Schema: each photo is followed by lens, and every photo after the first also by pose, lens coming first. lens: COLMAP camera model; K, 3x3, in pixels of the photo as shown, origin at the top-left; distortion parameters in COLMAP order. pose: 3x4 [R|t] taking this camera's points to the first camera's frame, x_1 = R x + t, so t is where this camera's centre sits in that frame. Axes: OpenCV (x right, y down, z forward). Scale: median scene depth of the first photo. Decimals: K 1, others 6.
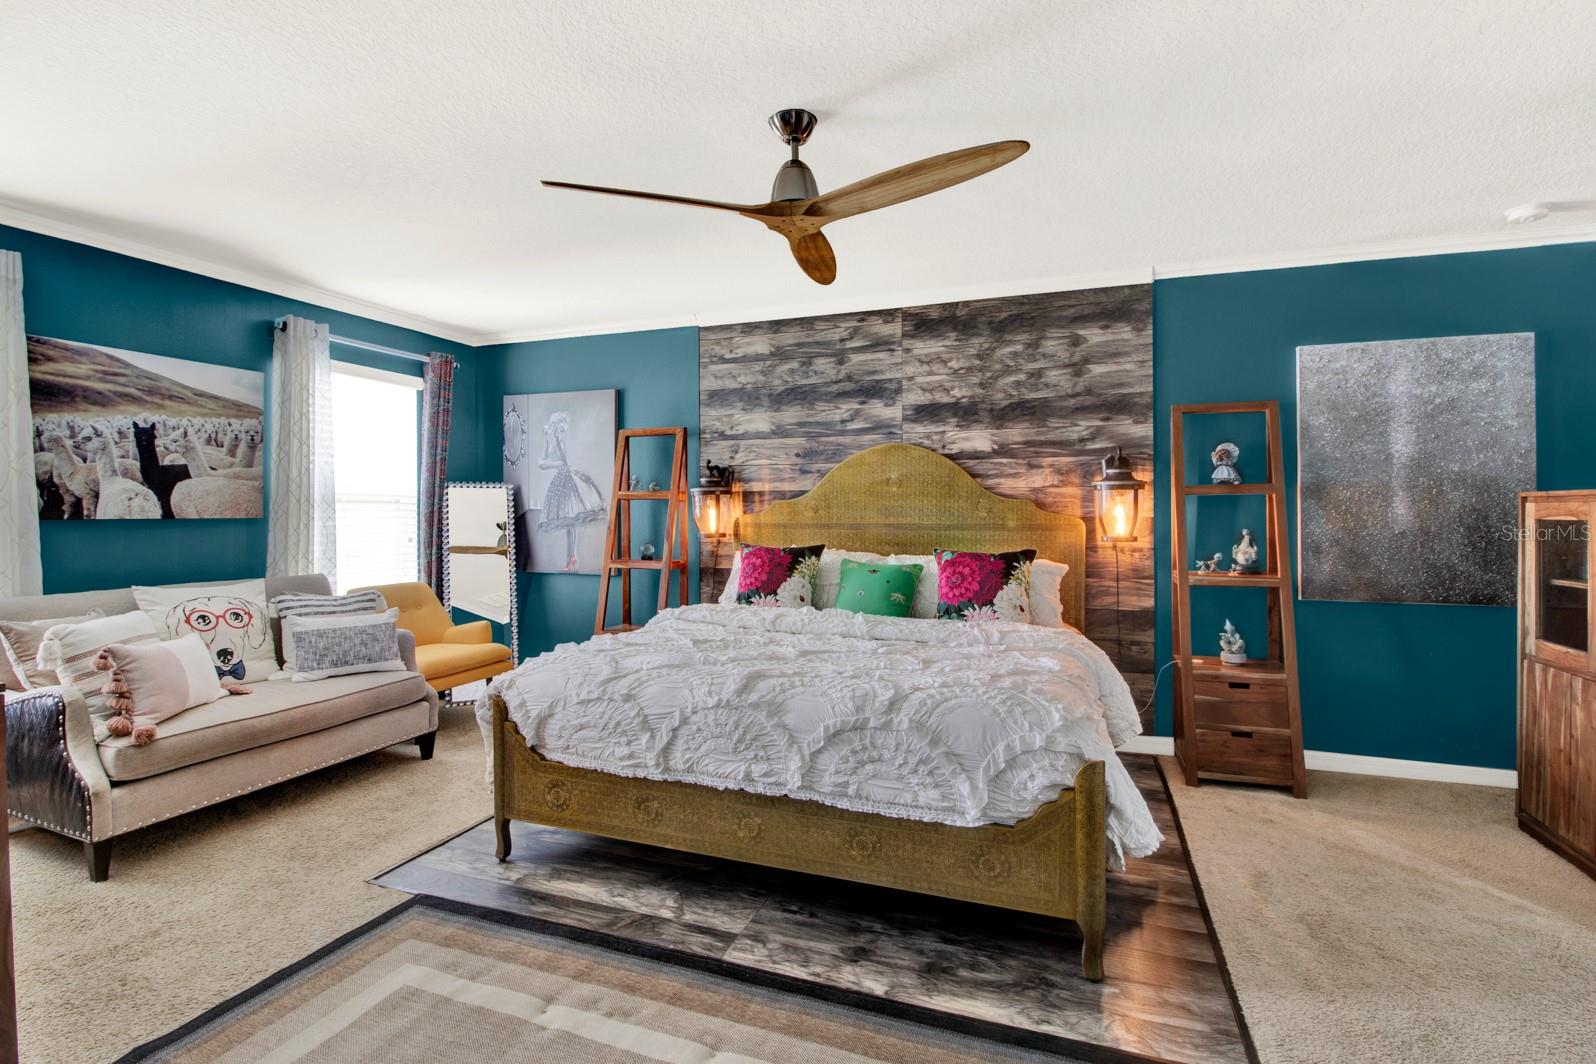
lens RADIAL K [[762.0, 0, 801.6], [0, 762.0, 509.8], [0, 0, 1]] dist [-0.006924, -0.001139]
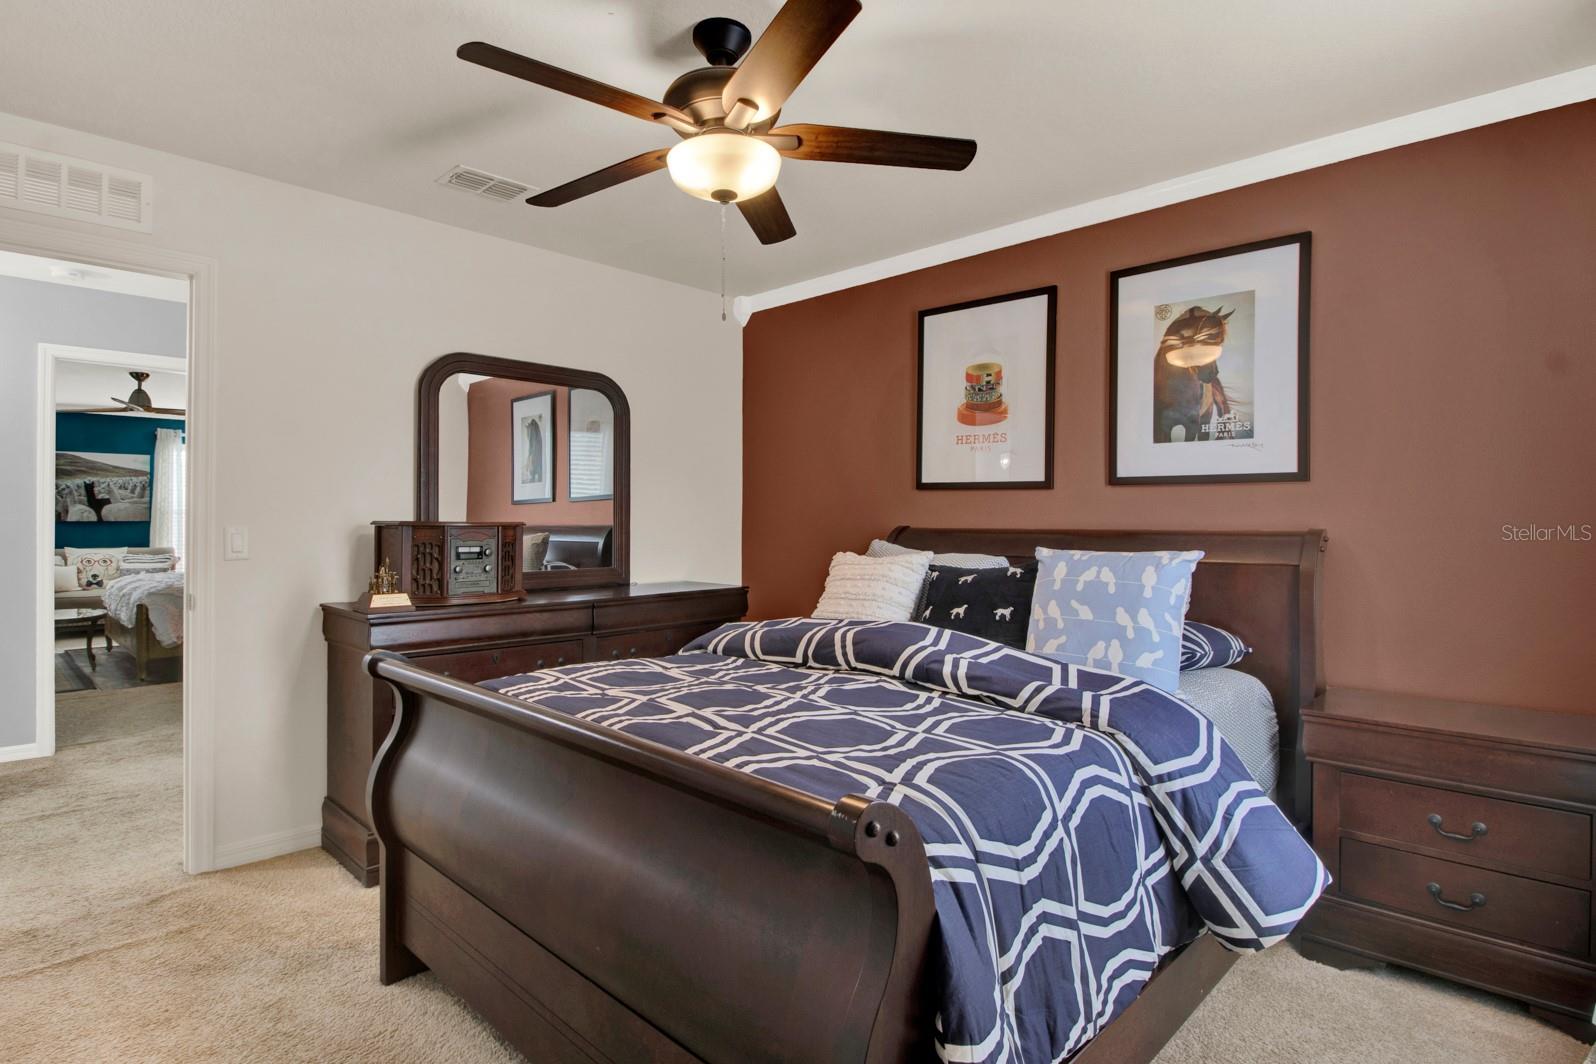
lens RADIAL K [[824.3, 0, 772.1], [0, 824.3, 514.4], [0, 0, 1]] dist [-0.002749, -0.000609]
pose [[0.906551, 0.004341, -0.422073, 1.860105], [-0.003551, 0.999990, 0.002659, -0.019929], [0.422081, -0.000912, 0.906558, -0.391295]]
